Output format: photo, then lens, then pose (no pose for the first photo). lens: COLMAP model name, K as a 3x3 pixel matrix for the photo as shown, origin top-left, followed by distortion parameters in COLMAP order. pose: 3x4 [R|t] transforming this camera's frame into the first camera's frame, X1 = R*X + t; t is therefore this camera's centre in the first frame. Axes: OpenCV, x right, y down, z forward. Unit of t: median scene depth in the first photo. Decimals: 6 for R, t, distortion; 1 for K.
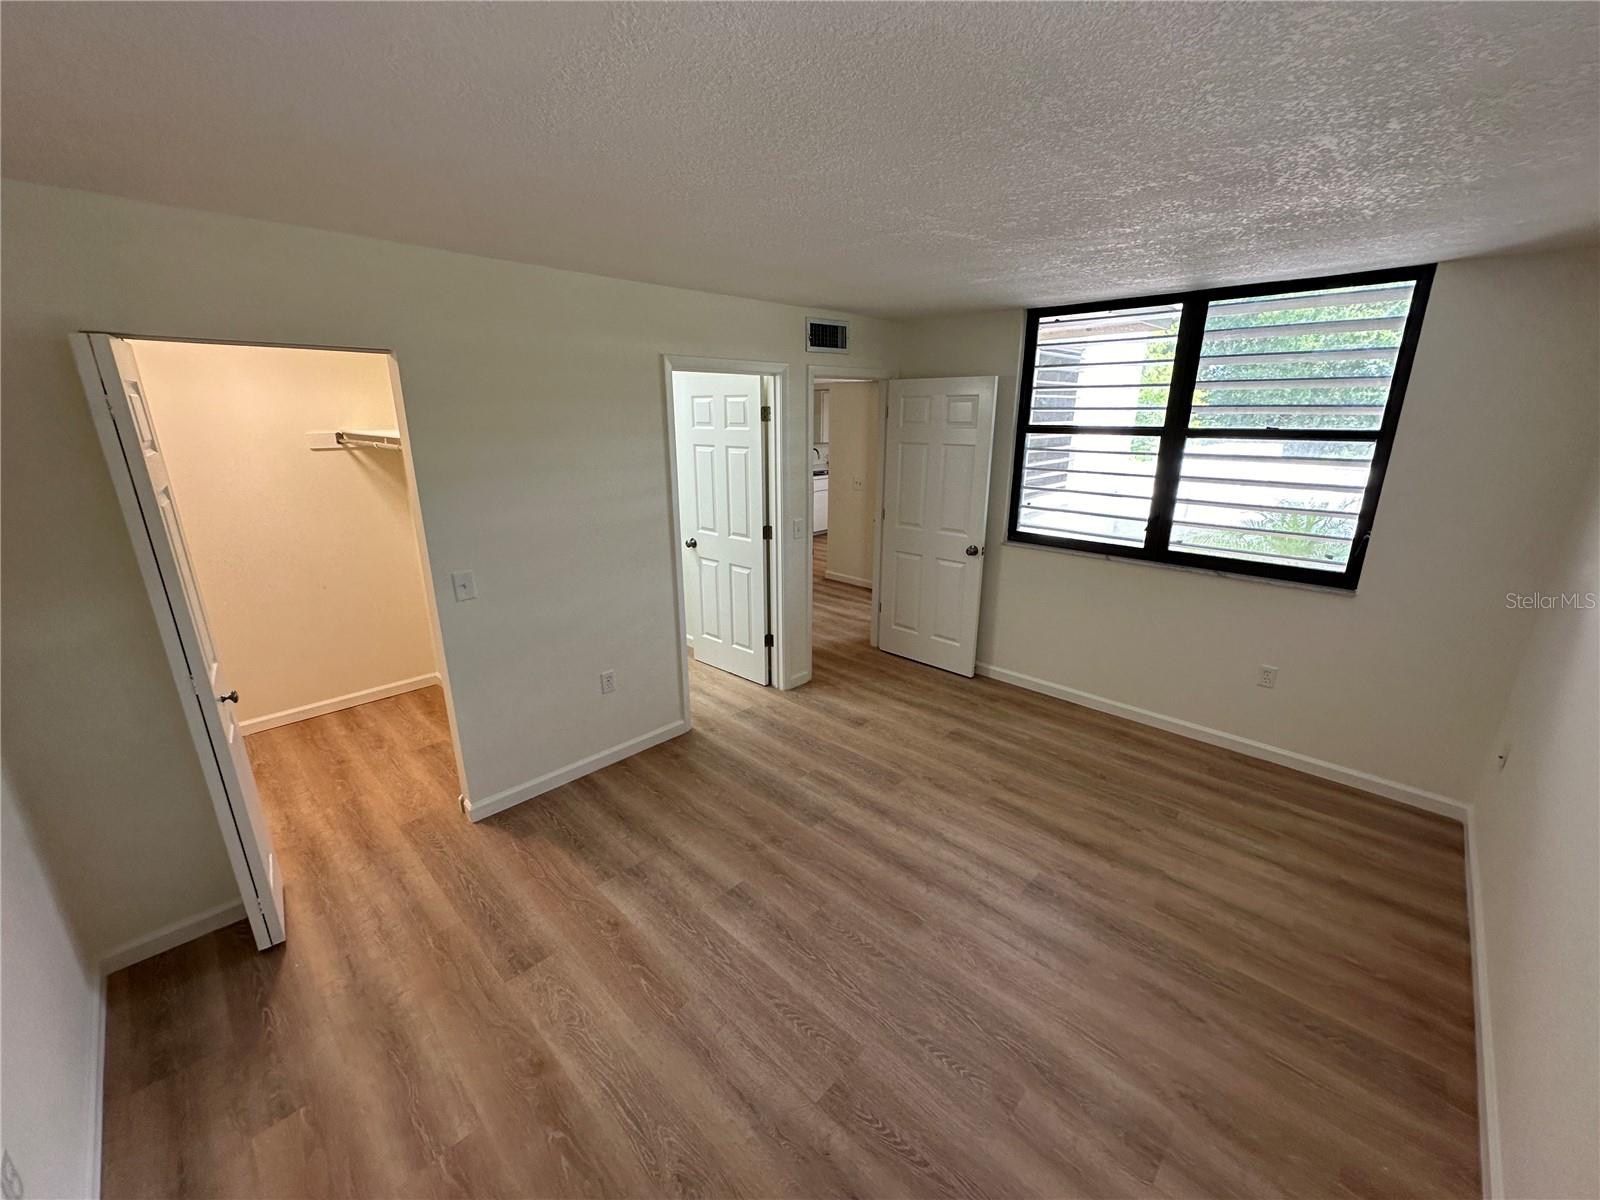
lens RADIAL K [[638.8, 0, 794.9], [0, 638.8, 600.0], [0, 0, 1]] dist [-0.001449, 0.000900]
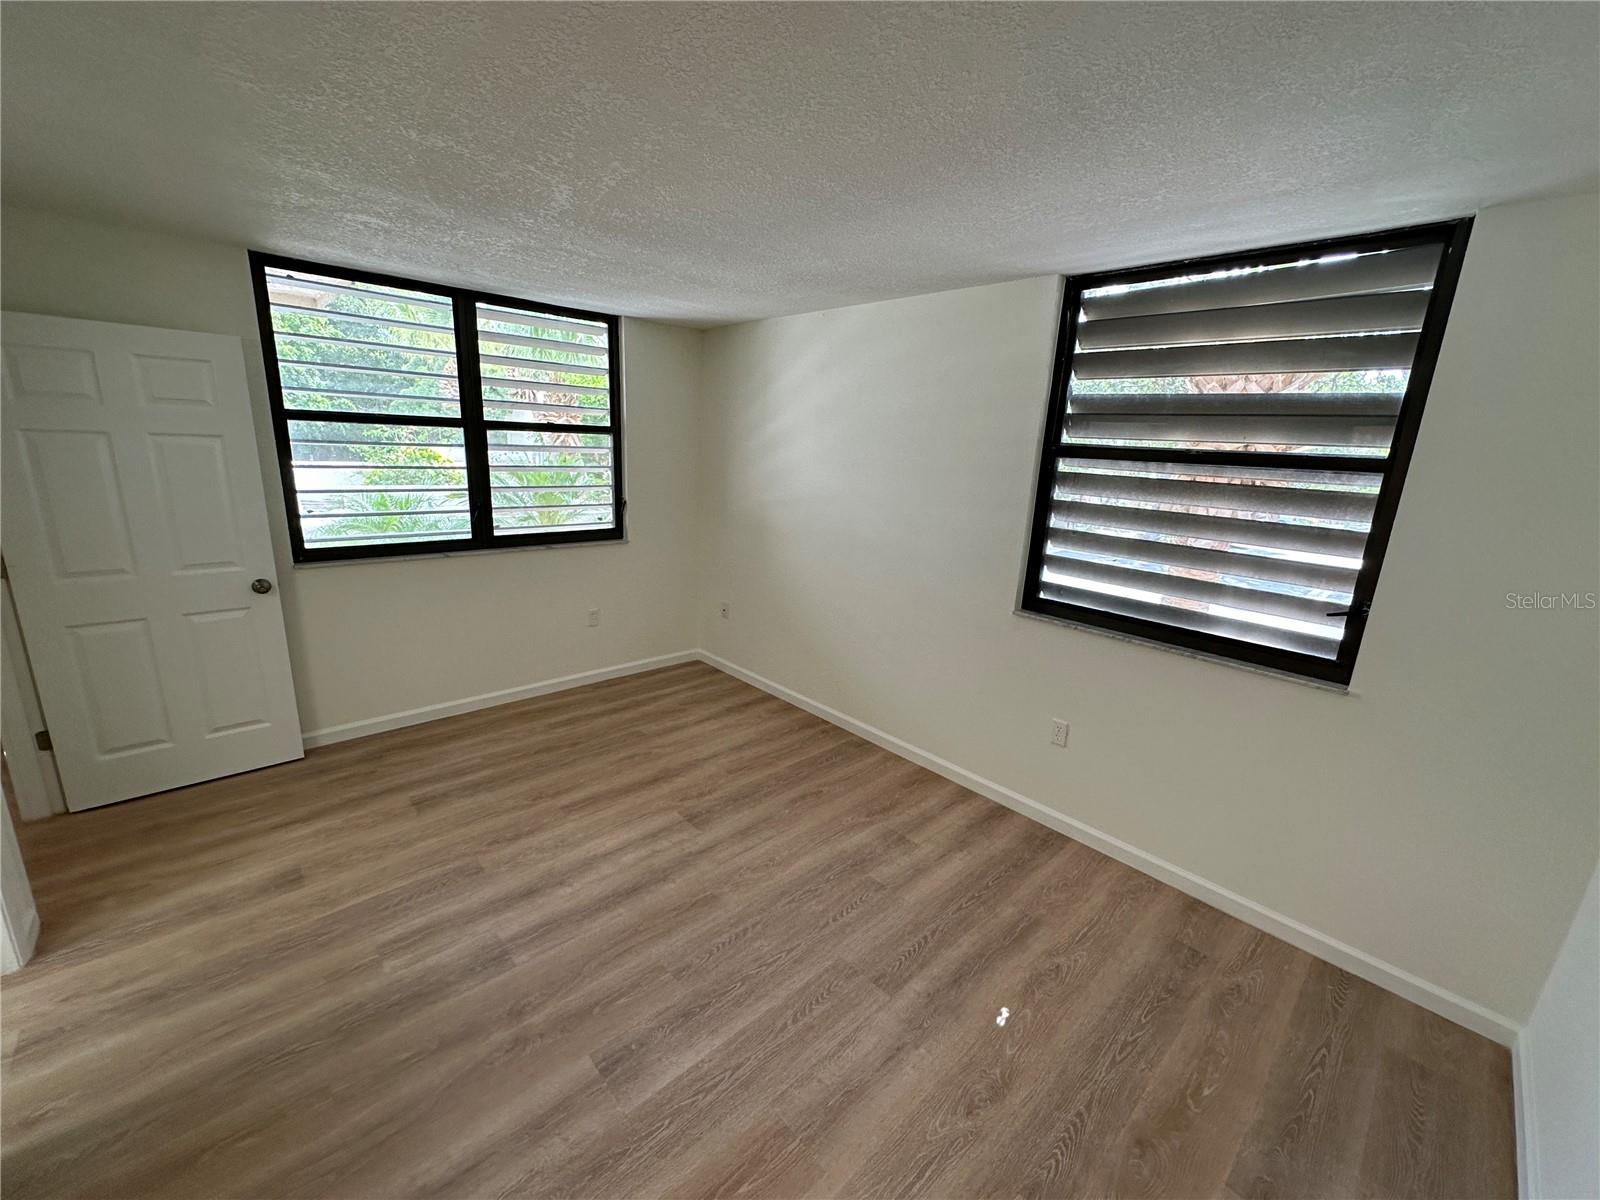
lens RADIAL K [[638.8, 0, 803.7], [0, 638.8, 600.0], [0, 0, 1]] dist [-0.001449, 0.000900]
pose [[0.046675, -0.240685, 0.969480, -0.569770], [0.238300, 0.945199, 0.223184, -0.118324], [-0.970069, 0.220610, 0.101473, 0.539508]]
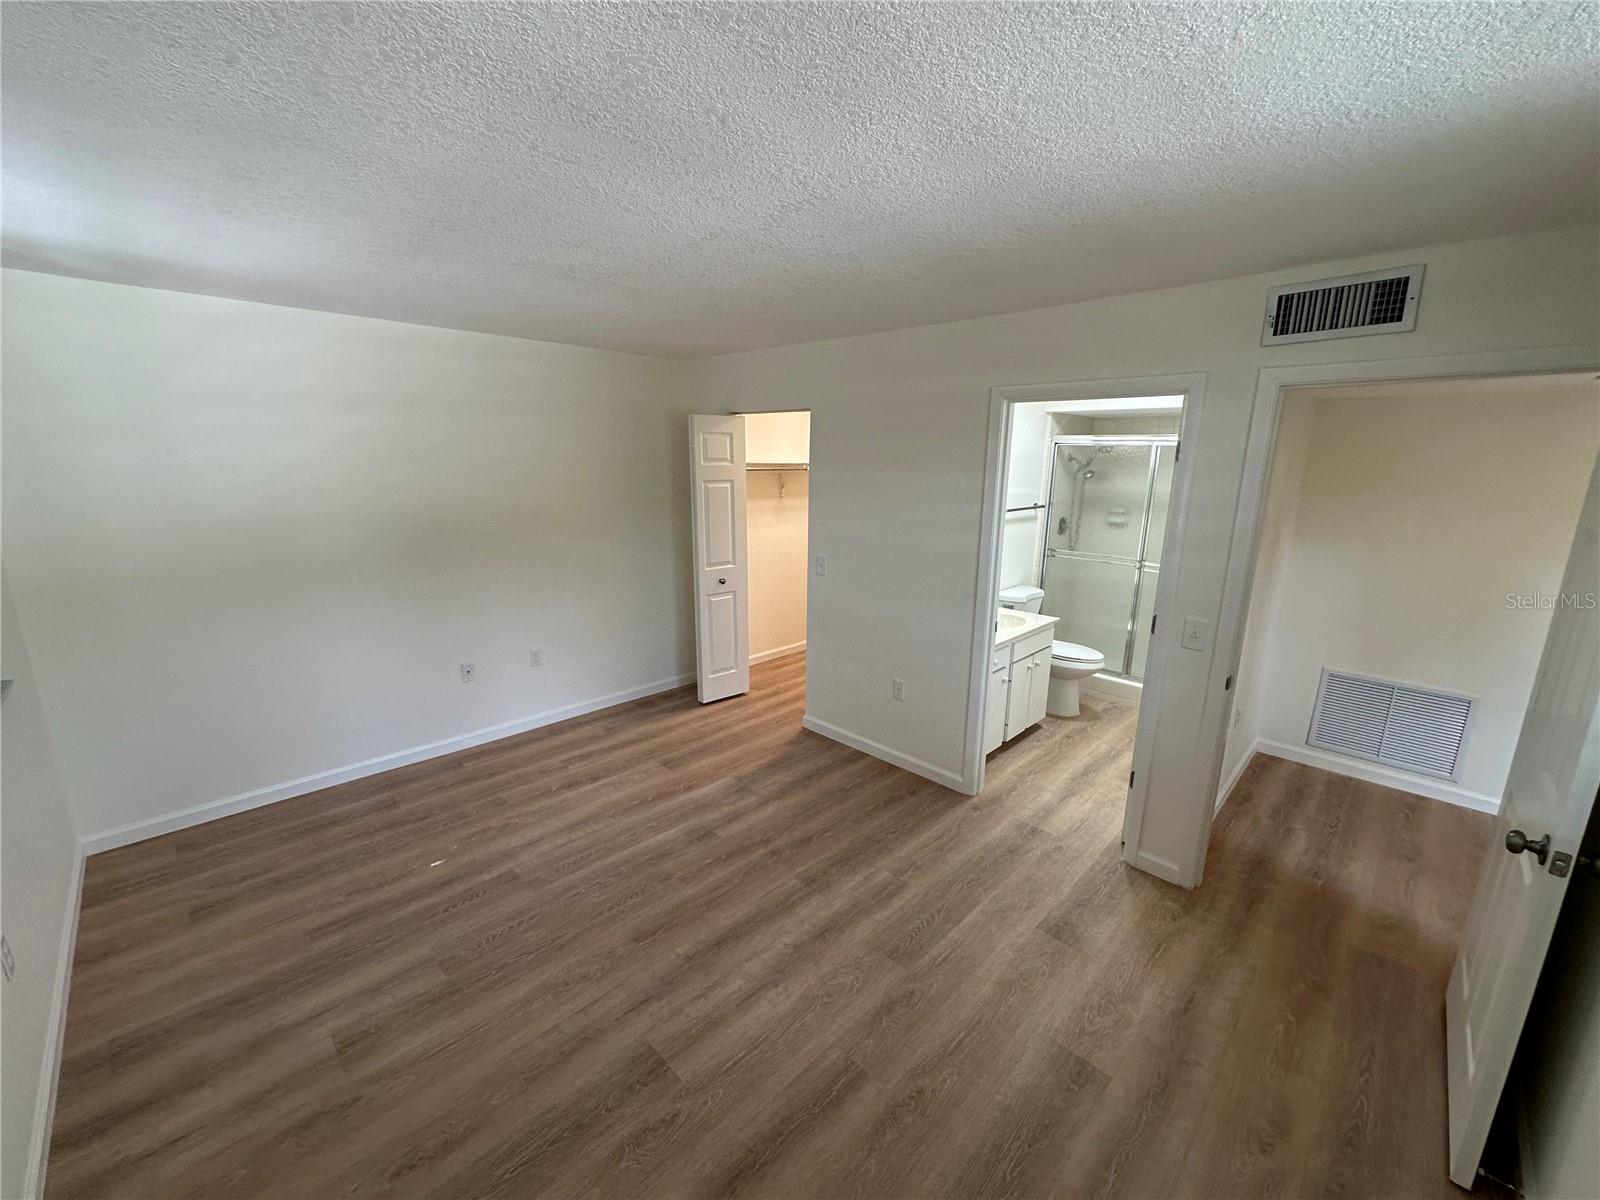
lens RADIAL K [[638.8, 0, 803.7], [0, 638.8, 601.3], [0, 0, 1]] dist [-0.001449, 0.000900]
pose [[-0.003698, 0.224792, -0.974400, 0.877332], [-0.295718, 0.930580, 0.215806, -0.237300], [0.955268, 0.288945, 0.063033, 0.861395]]
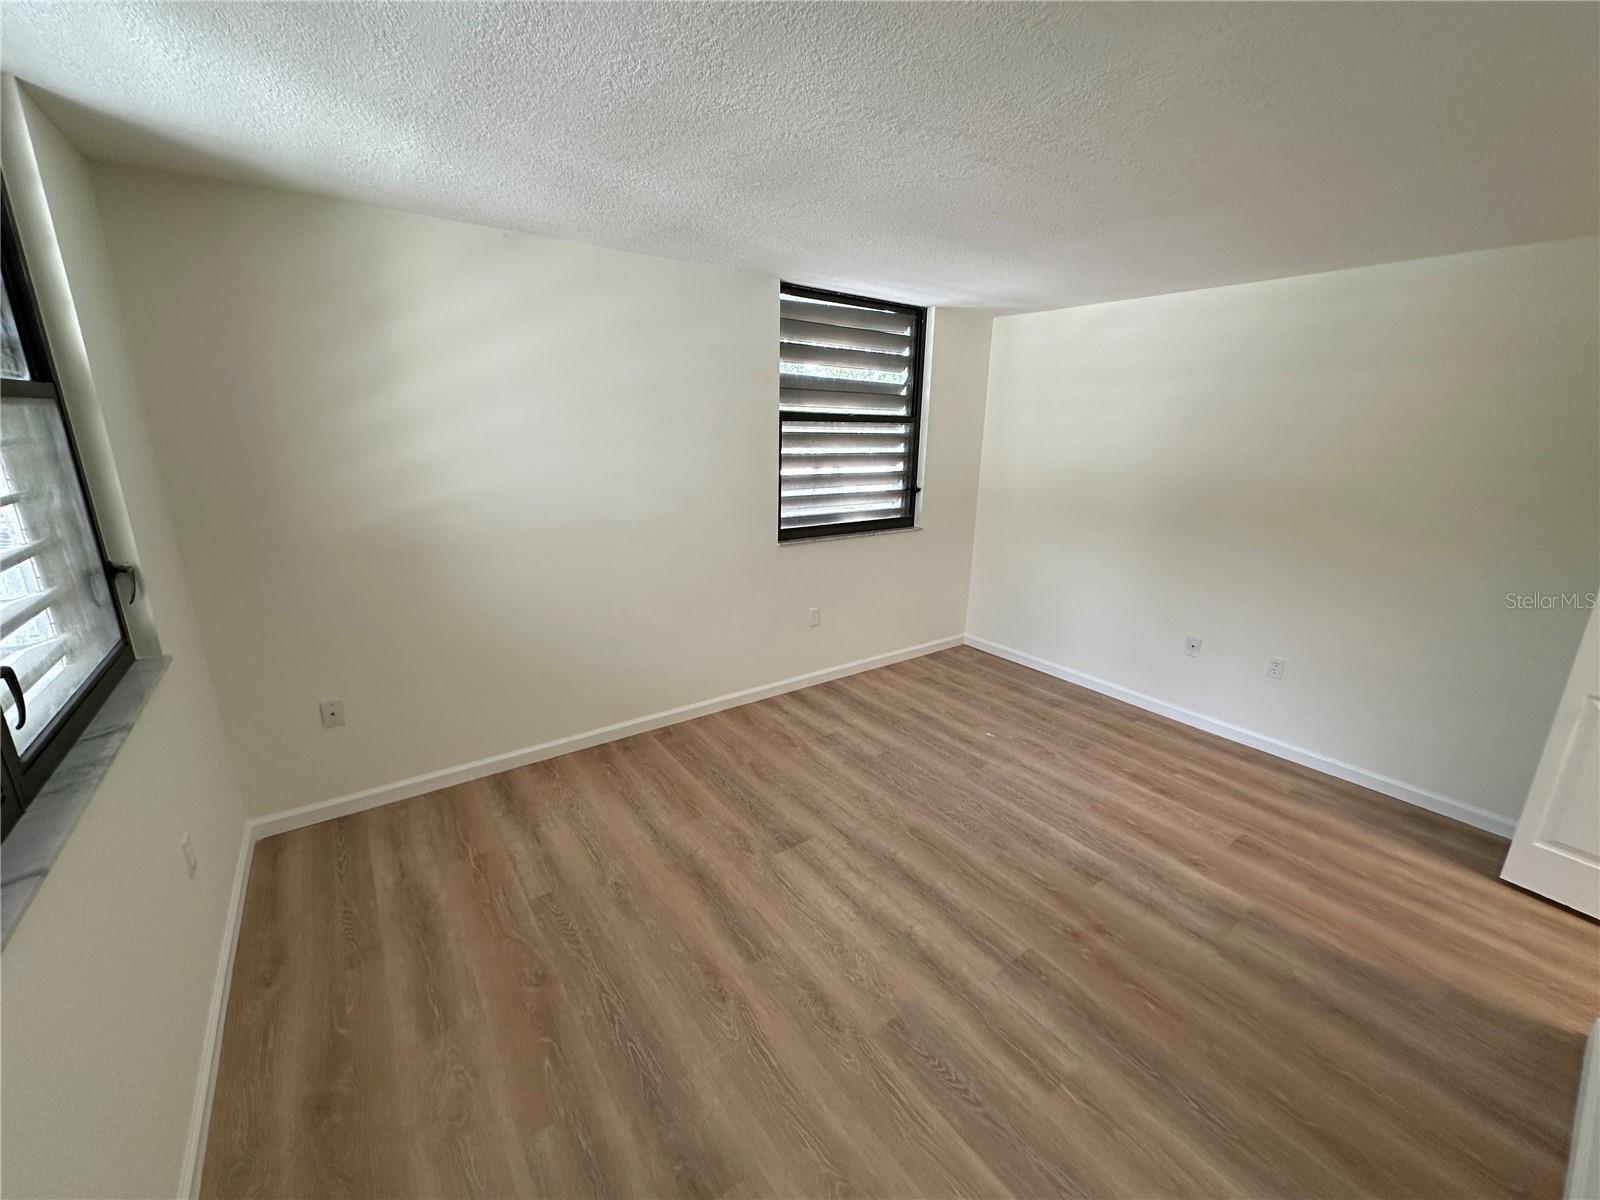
lens RADIAL K [[638.8, 0, 795.3], [0, 638.8, 599.9], [0, 0, 1]] dist [-0.001449, 0.000900]
pose [[-0.986007, -0.063507, 0.154132, 0.208899], [0.027192, 0.850935, 0.524566, -0.385700], [-0.164470, 0.521417, -0.837301, 1.489934]]
